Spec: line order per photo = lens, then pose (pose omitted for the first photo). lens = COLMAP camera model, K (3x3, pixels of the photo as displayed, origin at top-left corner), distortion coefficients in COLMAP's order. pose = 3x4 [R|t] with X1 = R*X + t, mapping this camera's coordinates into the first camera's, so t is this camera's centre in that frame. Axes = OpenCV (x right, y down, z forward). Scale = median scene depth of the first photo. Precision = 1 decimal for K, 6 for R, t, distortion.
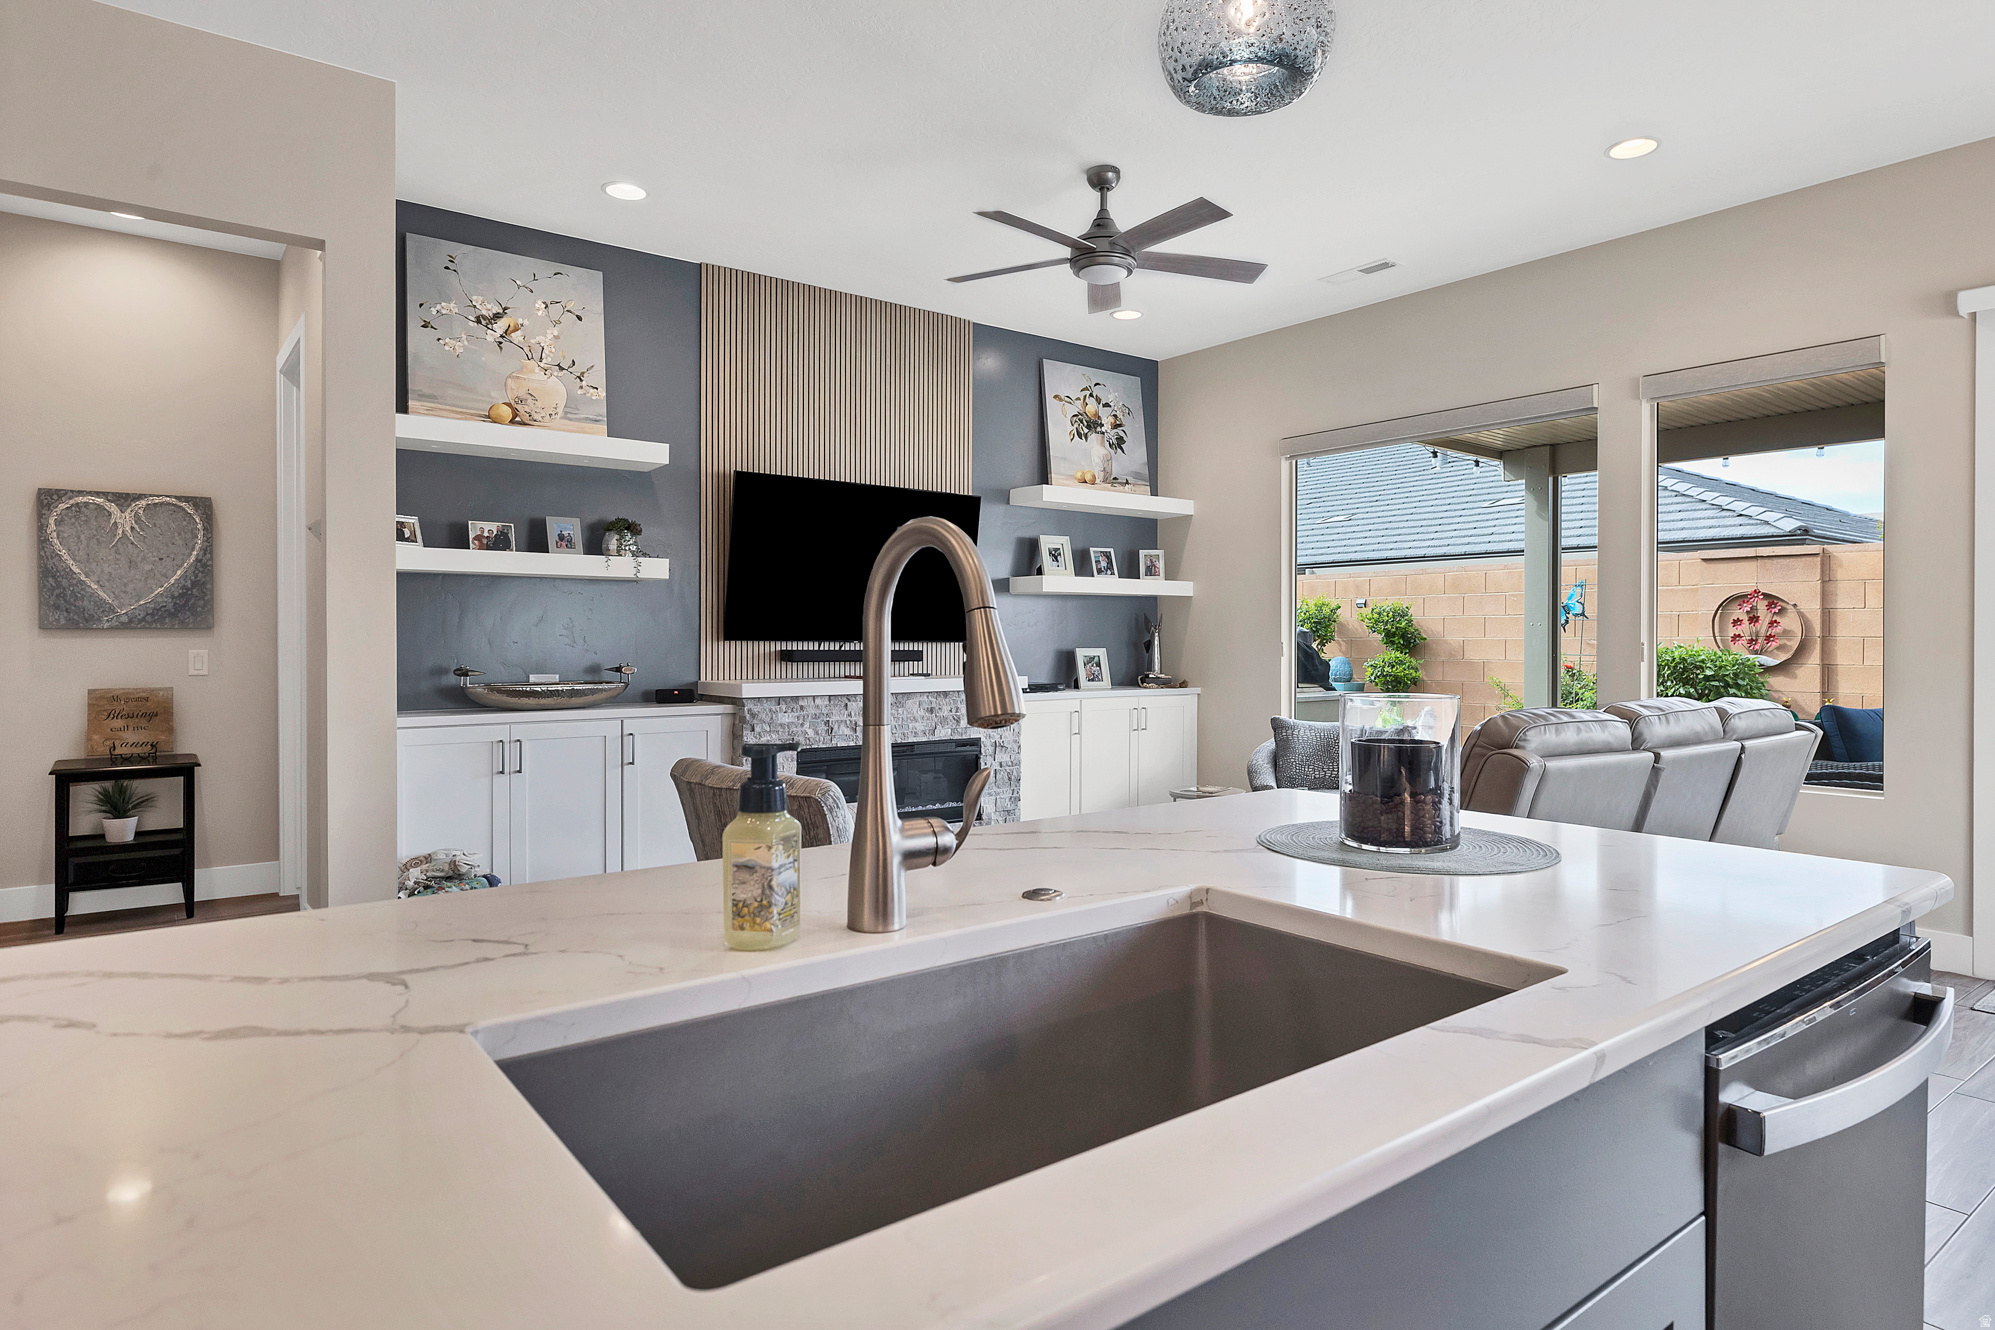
lens RADIAL K [[1112.1, 0, 995.9], [0, 1112.1, 651.0], [0, 0, 1]] dist [-0.003842, -0.001600]
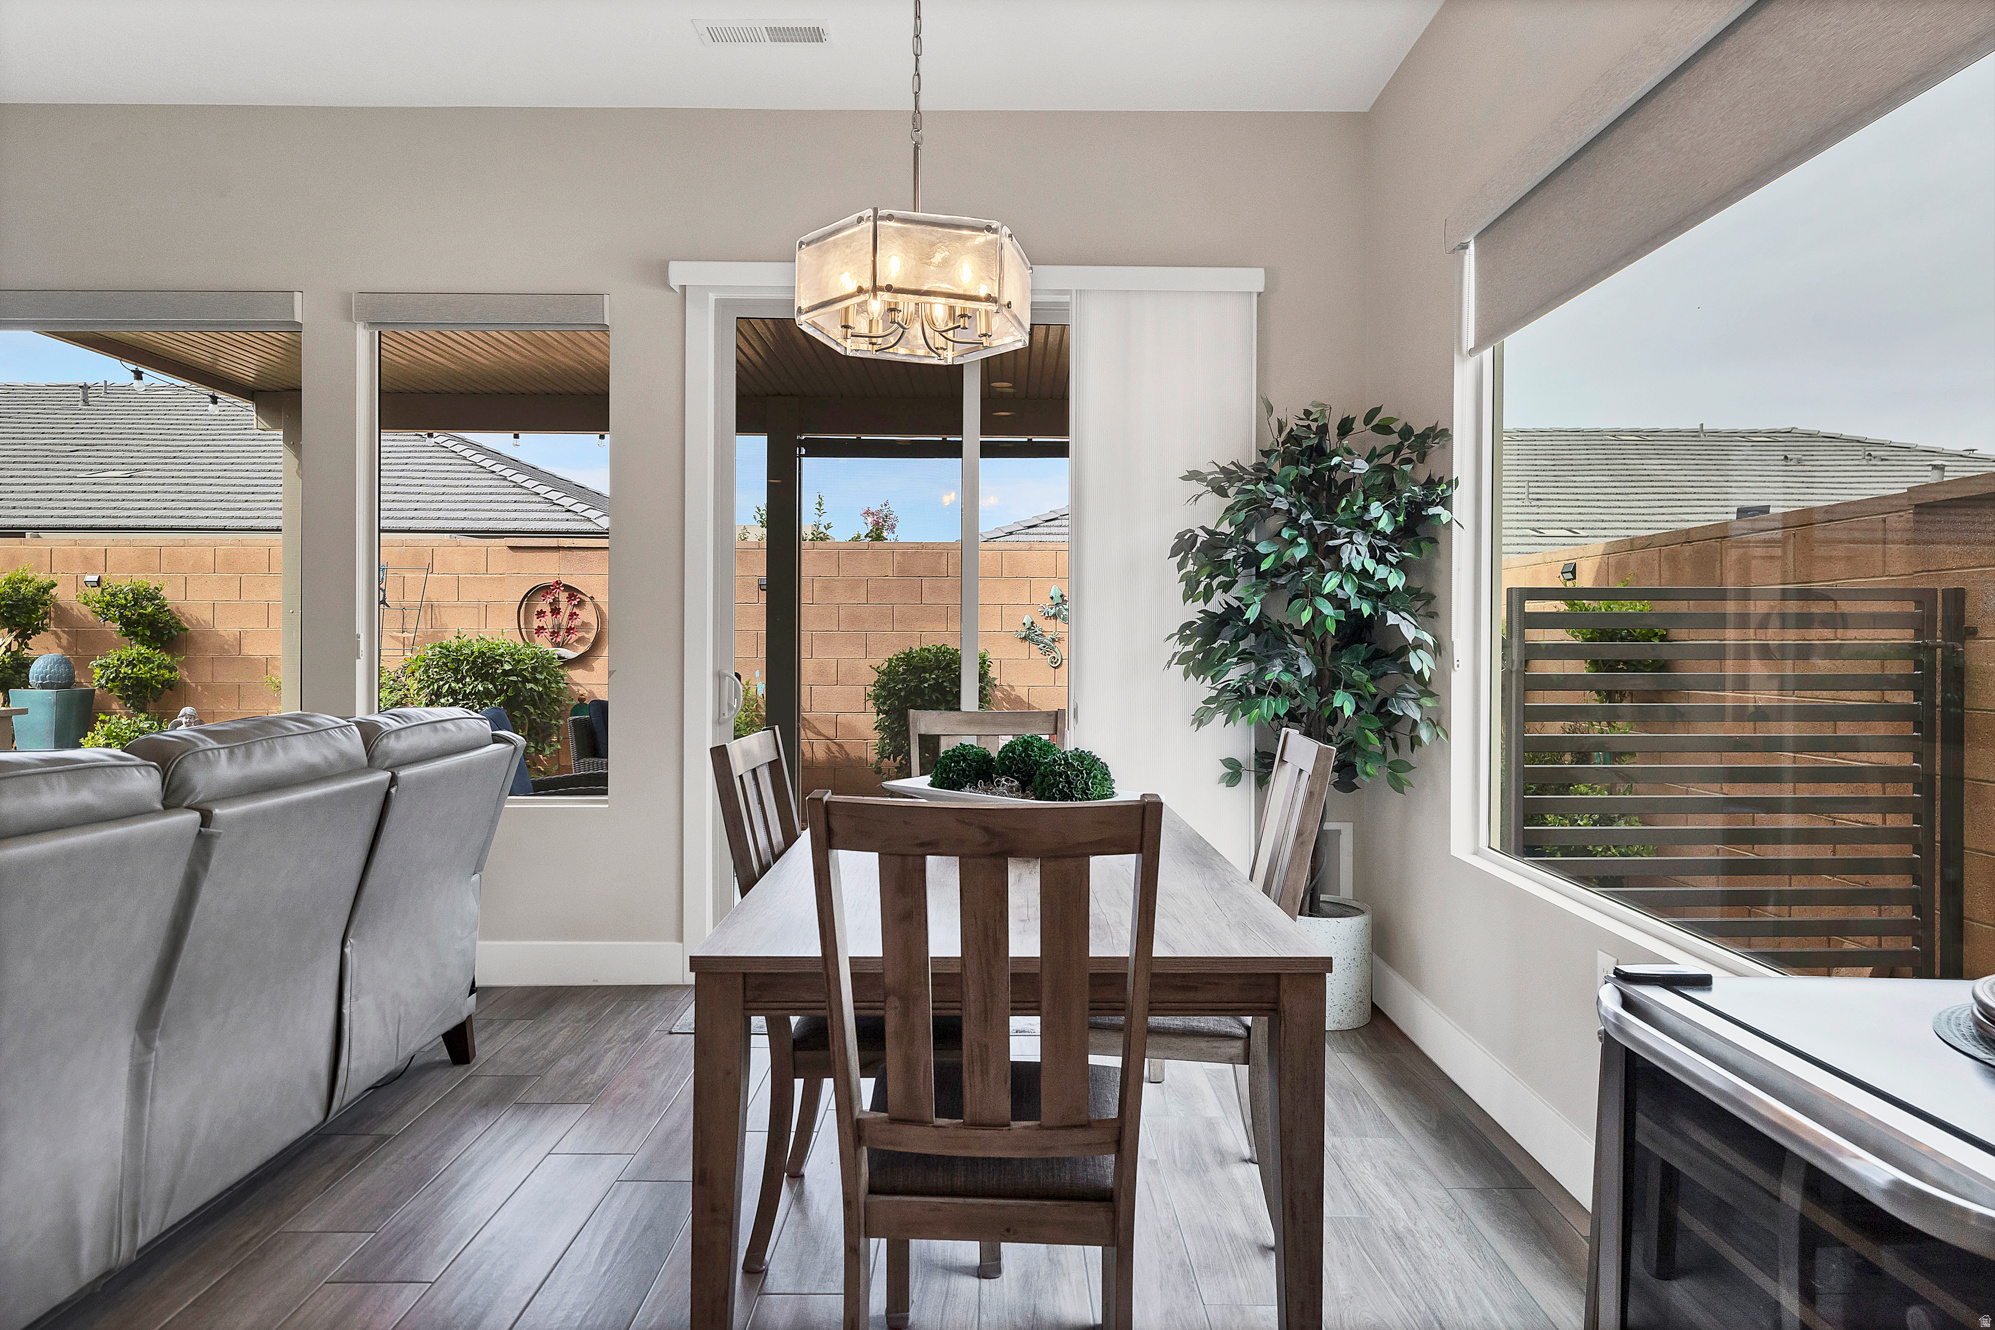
lens RADIAL K [[1112.1, 0, 998.2], [0, 1112.1, 655.0], [0, 0, 1]] dist [-0.003842, -0.001600]
pose [[0.600740, -0.011660, 0.799359, 0.136089], [0.003497, 0.999922, 0.011957, -0.000436], [-0.799437, -0.004388, 0.600734, 0.102365]]
